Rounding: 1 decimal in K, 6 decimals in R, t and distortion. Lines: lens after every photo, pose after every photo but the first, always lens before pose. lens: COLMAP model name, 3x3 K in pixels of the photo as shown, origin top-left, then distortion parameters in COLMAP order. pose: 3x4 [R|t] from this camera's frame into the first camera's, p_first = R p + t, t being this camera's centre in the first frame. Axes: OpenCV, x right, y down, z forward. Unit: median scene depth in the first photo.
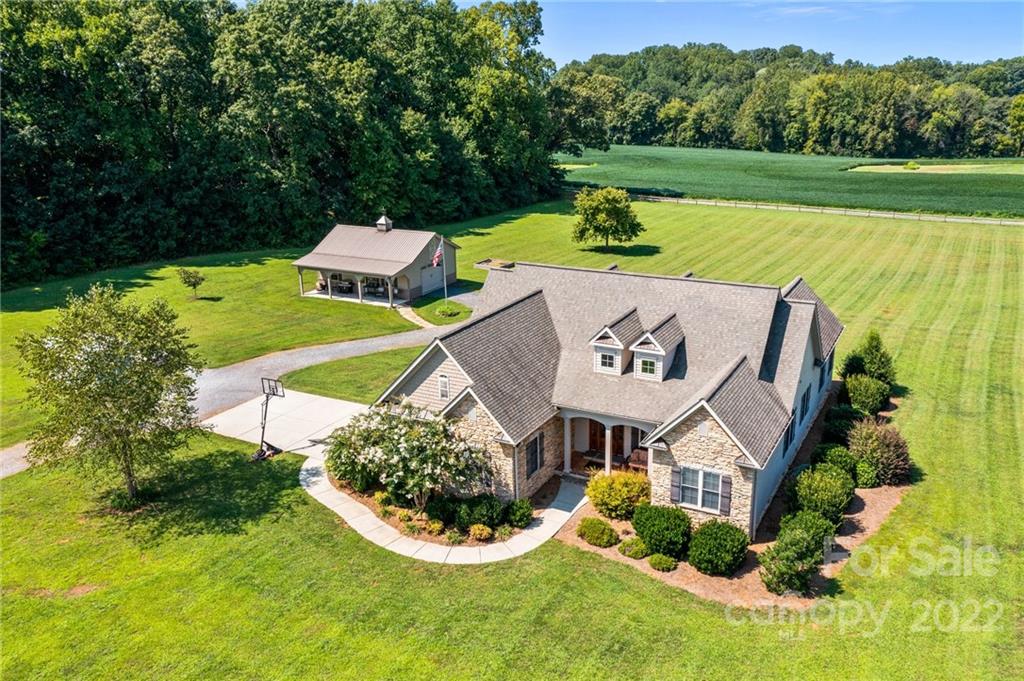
lens RADIAL K [[820.6, 0, 492.3], [0, 820.6, 357.8], [0, 0, 1]] dist [-0.012179, 0.005745]
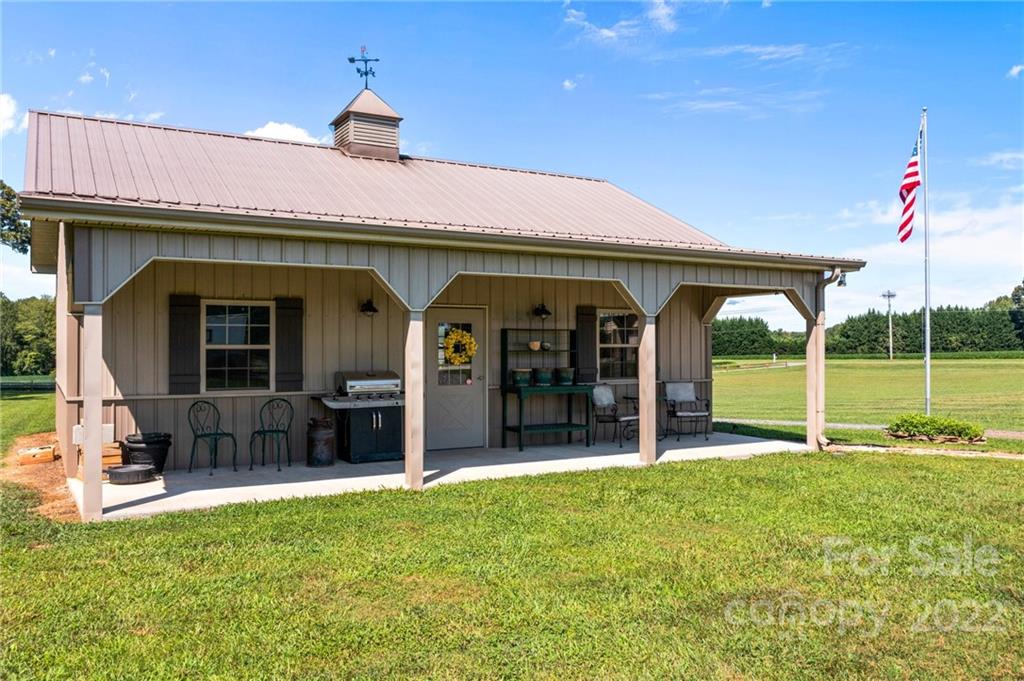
lens RADIAL K [[820.6, 0, 525.1], [0, 820.6, 351.2], [0, 0, 1]] dist [-0.012179, 0.005745]
pose [[0.503333, 0.021508, 0.863825, -0.271103], [0.266153, 0.947228, -0.178666, -0.058157], [-0.822082, 0.319838, 0.471047, 0.829020]]
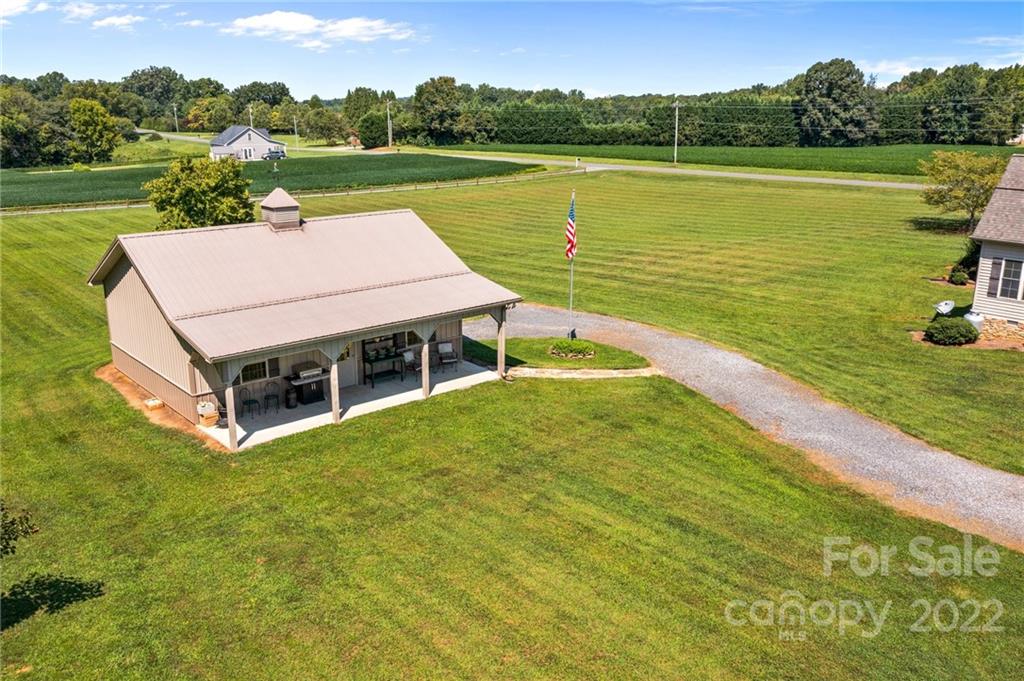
lens RADIAL K [[820.6, 0, 520.7], [0, 820.6, 367.6], [0, 0, 1]] dist [-0.012179, 0.005745]
pose [[0.320043, -0.262816, 0.910220, -0.435509], [0.288209, 0.942226, 0.170720, -0.117267], [-0.902501, 0.207696, 0.377299, 0.716832]]
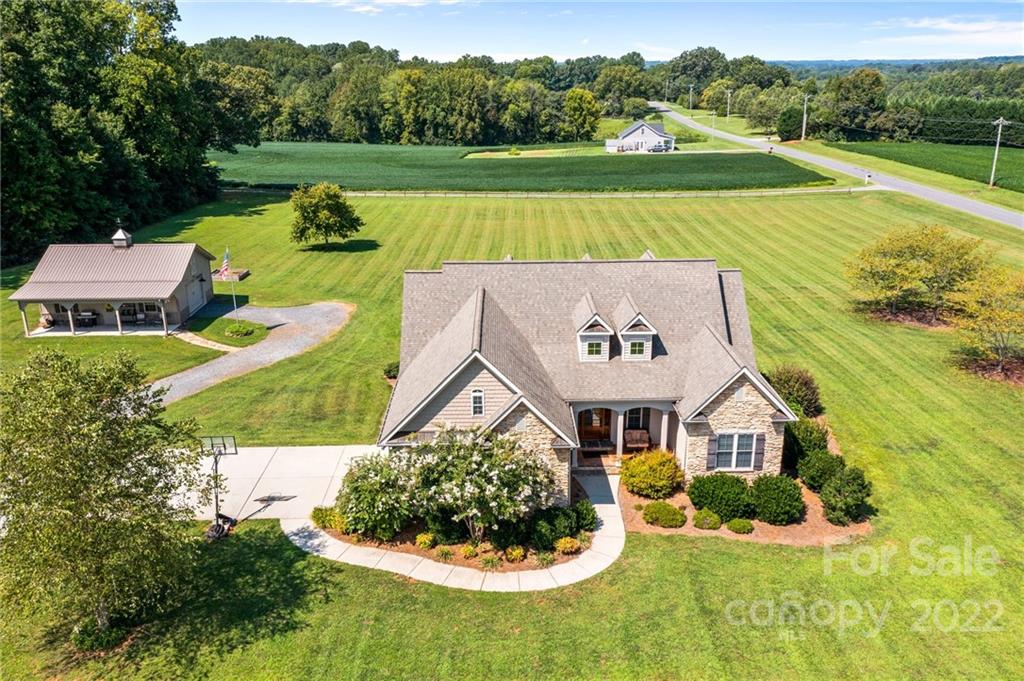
lens RADIAL K [[820.6, 0, 500.0], [0, 820.6, 354.0], [0, 0, 1]] dist [-0.012179, 0.005745]
pose [[0.865142, -0.150047, 0.478555, -0.201449], [0.149199, 0.987996, 0.040053, -0.021562], [-0.478820, 0.036749, 0.877144, 0.082448]]
